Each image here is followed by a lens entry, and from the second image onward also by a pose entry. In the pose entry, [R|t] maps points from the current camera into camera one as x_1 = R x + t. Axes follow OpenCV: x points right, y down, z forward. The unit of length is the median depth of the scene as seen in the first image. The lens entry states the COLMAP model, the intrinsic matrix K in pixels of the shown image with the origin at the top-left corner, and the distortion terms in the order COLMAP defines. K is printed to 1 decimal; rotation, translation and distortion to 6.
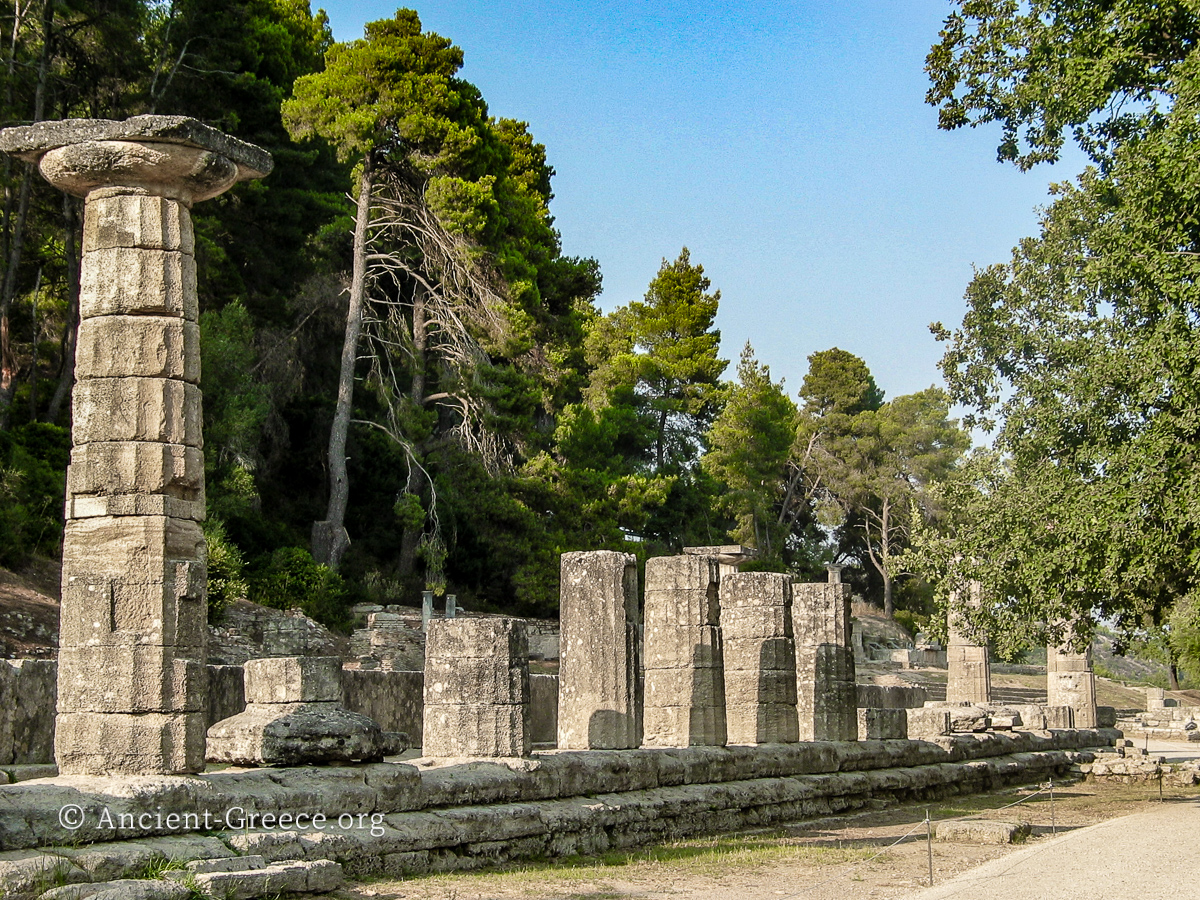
lens RADIAL K [[2293.7, 0, 616.4], [0, 2293.7, 487.8], [0, 0, 1]] dist [0.041999, 0.000000]
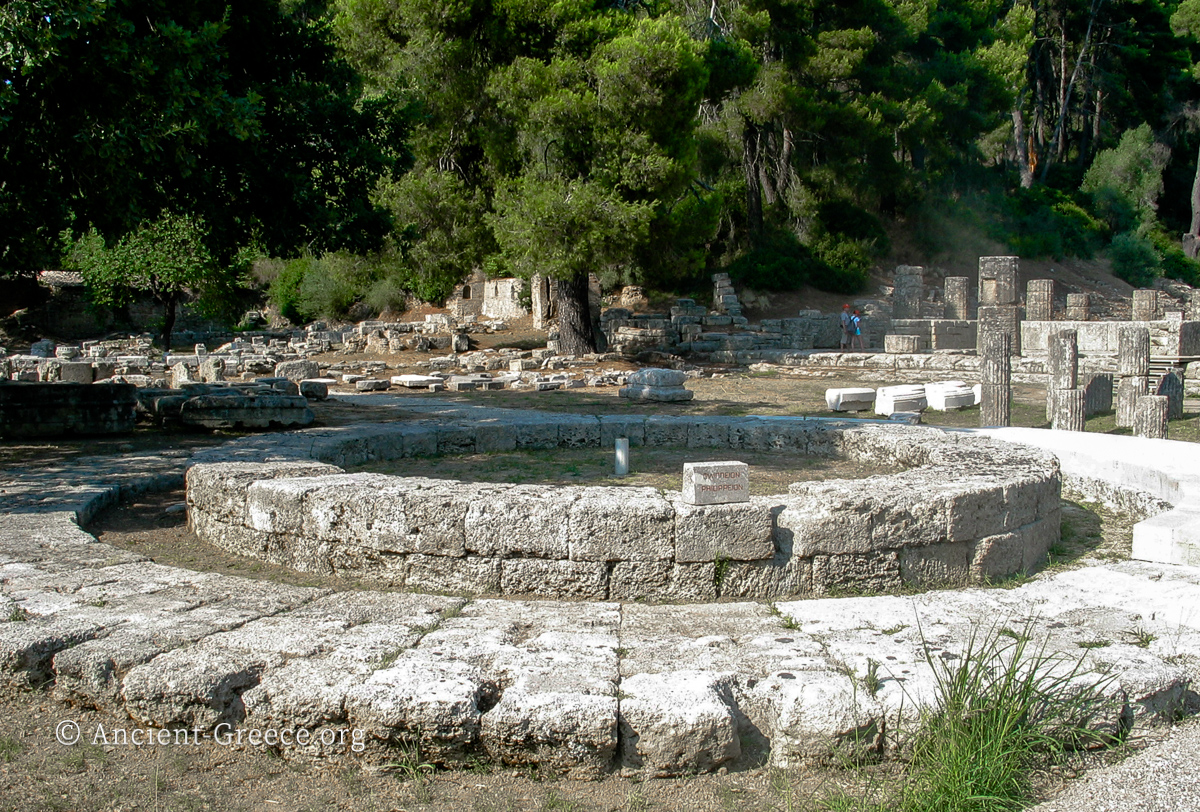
lens RADIAL K [[1537.2, 0, 599.3], [0, 1537.2, 404.3], [0, 0, 1]] dist [-0.031021, 0.000000]
pose [[0.909504, 0.035244, -0.414197, -0.038405], [0.026584, 0.989429, 0.142563, -0.040818], [0.414843, -0.140673, 0.898953, -0.409794]]
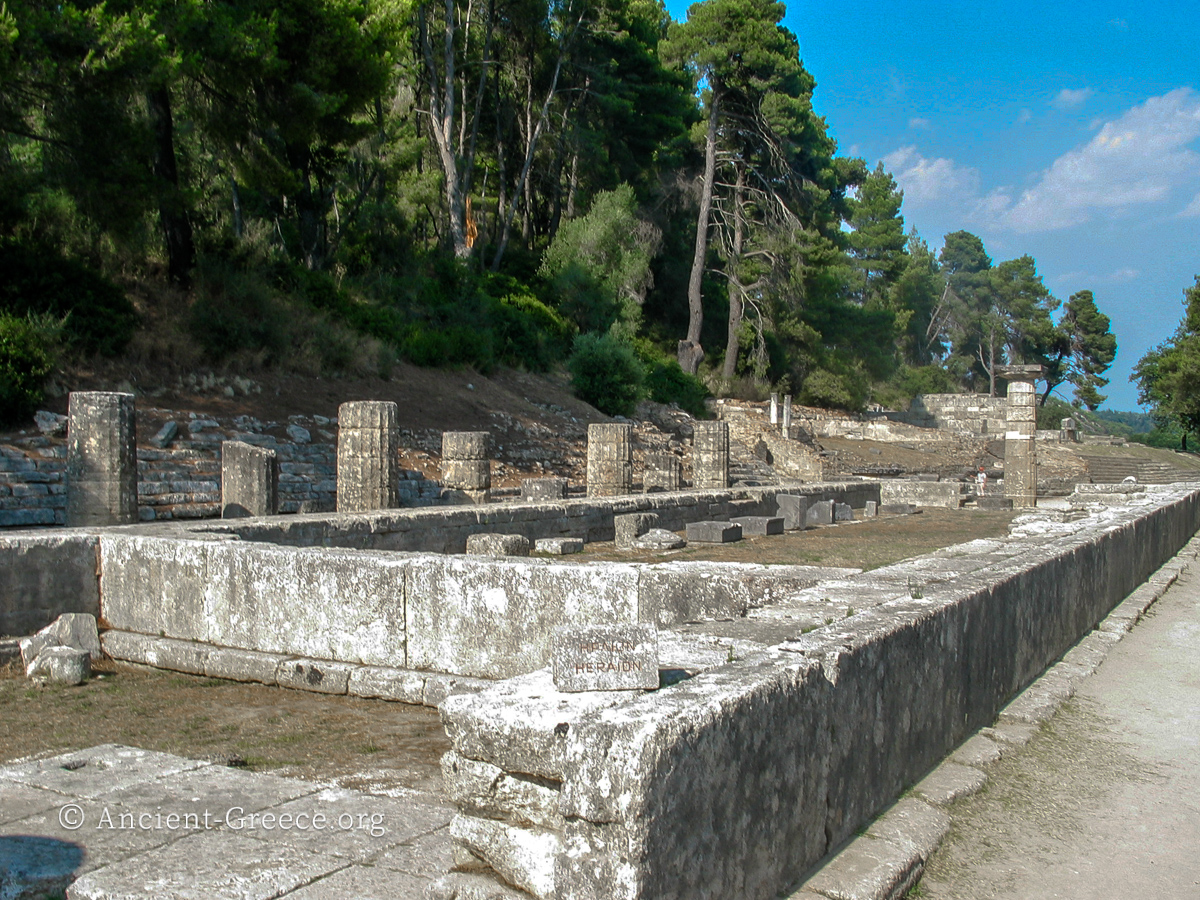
lens RADIAL K [[1292.1, 0, 596.2], [0, 1292.1, 445.9], [0, 0, 1]] dist [-0.114212, 0.000000]
pose [[0.991346, 0.018020, -0.130032, -0.077197], [-0.005006, 0.995003, 0.099718, 0.000198], [0.131179, -0.098204, 0.986483, 0.198636]]
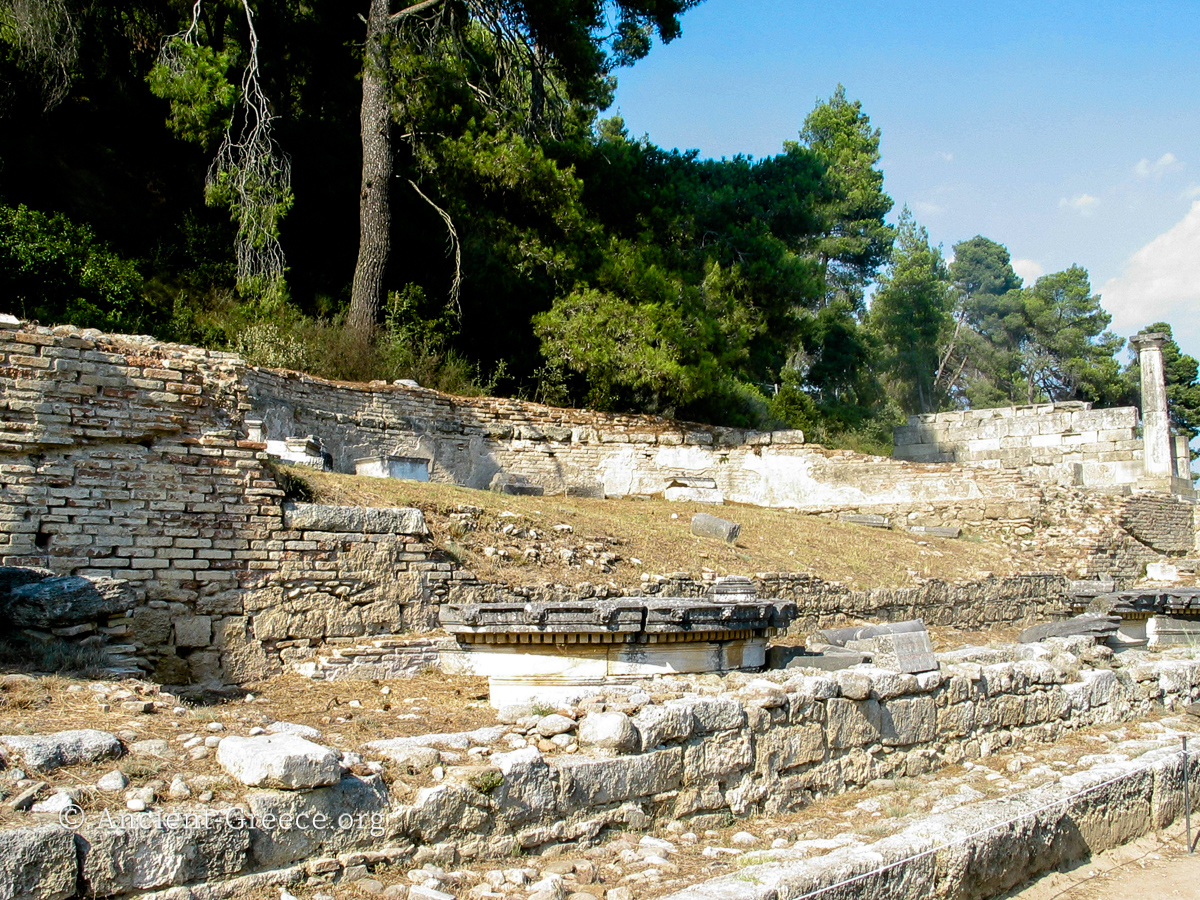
lens RADIAL K [[1292.1, 0, 603.7], [0, 1292.1, 449.0], [0, 0, 1]] dist [-0.114212, 0.000000]
pose [[0.990619, -0.021979, -0.134875, 0.001800], [0.022398, 0.999748, 0.001587, 0.071025], [0.134806, -0.004593, 0.990861, 0.824331]]
